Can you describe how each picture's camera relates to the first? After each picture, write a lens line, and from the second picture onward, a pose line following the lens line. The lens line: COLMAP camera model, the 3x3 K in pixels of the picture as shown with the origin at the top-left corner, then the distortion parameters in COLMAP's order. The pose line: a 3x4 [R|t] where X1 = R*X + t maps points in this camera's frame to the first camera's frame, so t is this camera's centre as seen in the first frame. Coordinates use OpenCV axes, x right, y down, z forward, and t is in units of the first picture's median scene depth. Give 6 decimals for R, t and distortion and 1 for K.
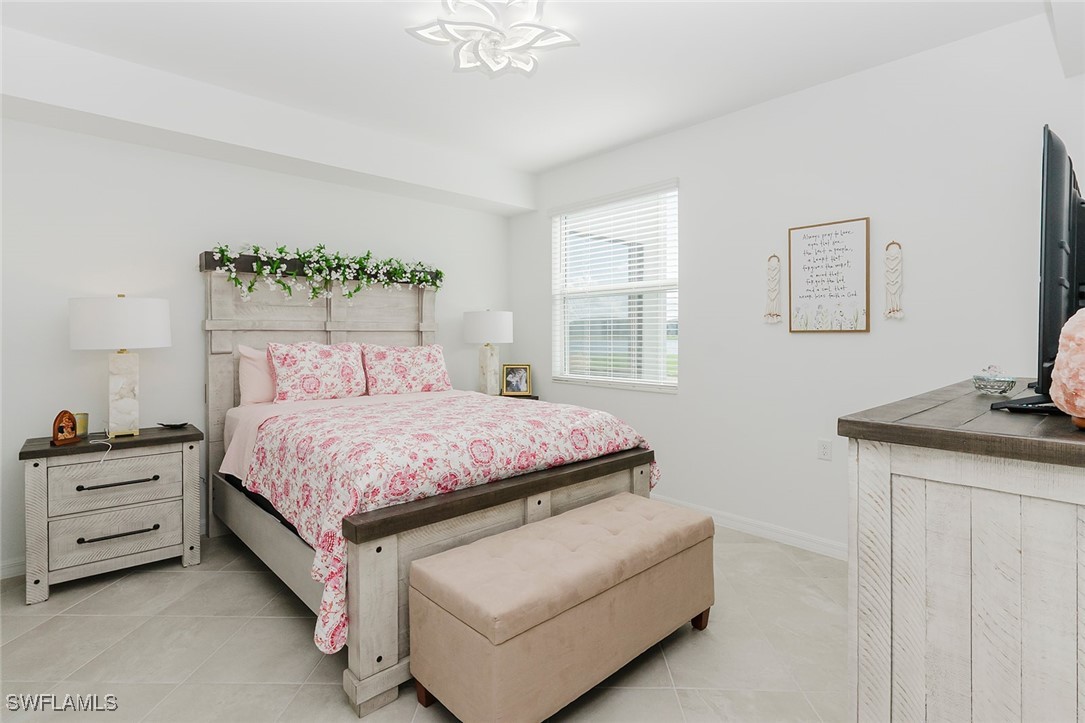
lens RADIAL K [[543.1, 0, 542.5], [0, 543.1, 336.6], [0, 0, 1]] dist [0.006019, -0.002488]
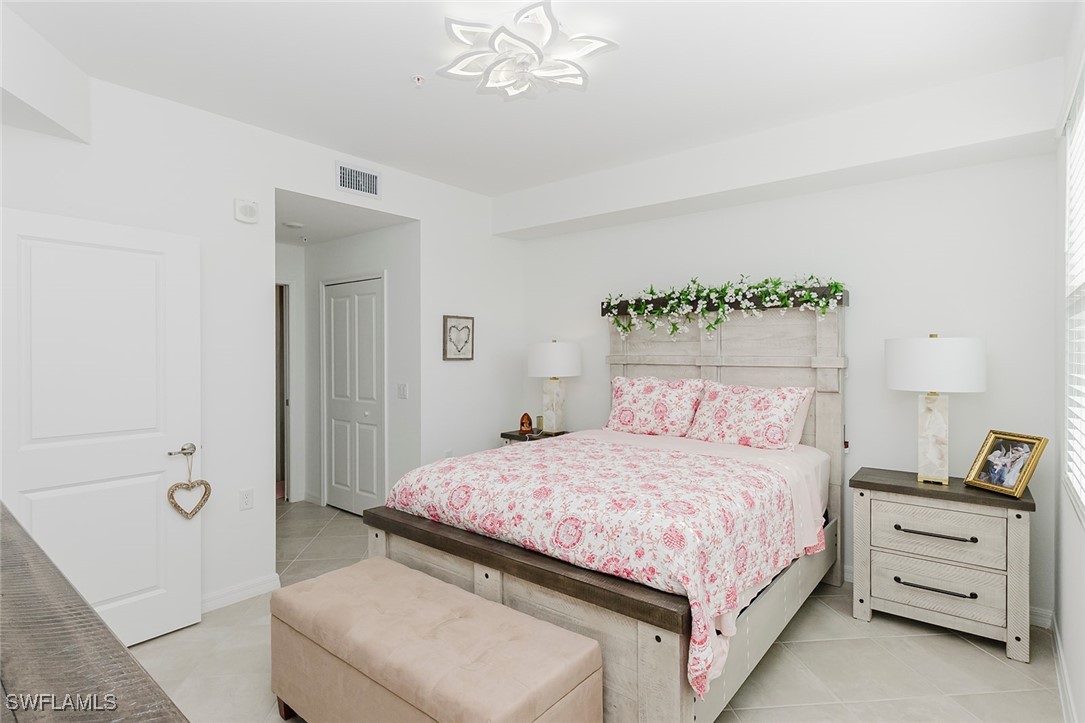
lens RADIAL K [[543.1, 0, 531.4], [0, 543.1, 353.1], [0, 0, 1]] dist [0.006019, -0.002488]
pose [[0.126890, 0.004785, -0.991905, 0.612422], [-0.002484, 0.999987, 0.004506, -0.042276], [0.991914, 0.001892, 0.126900, 0.670564]]
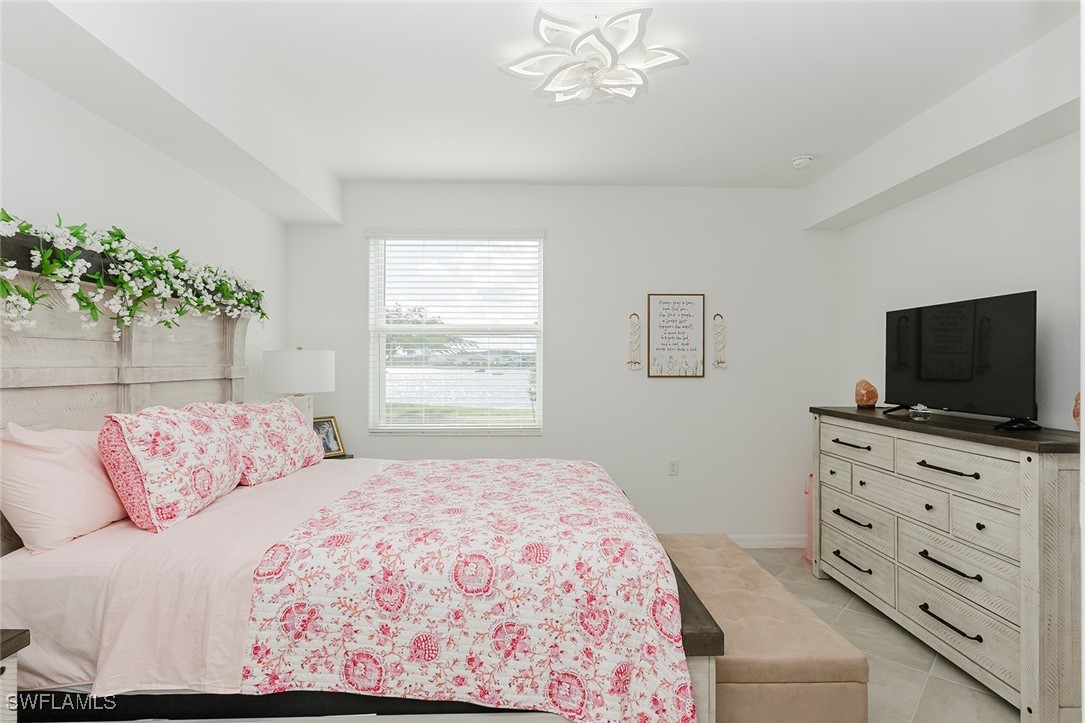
lens RADIAL K [[543.1, 0, 543.4], [0, 543.1, 362.4], [0, 0, 1]] dist [0.006019, -0.002488]
pose [[0.656875, 0.003214, 0.753993, -0.618075], [0.000994, 0.999986, -0.005128, -0.034274], [-0.753999, 0.004118, 0.656863, 0.350940]]
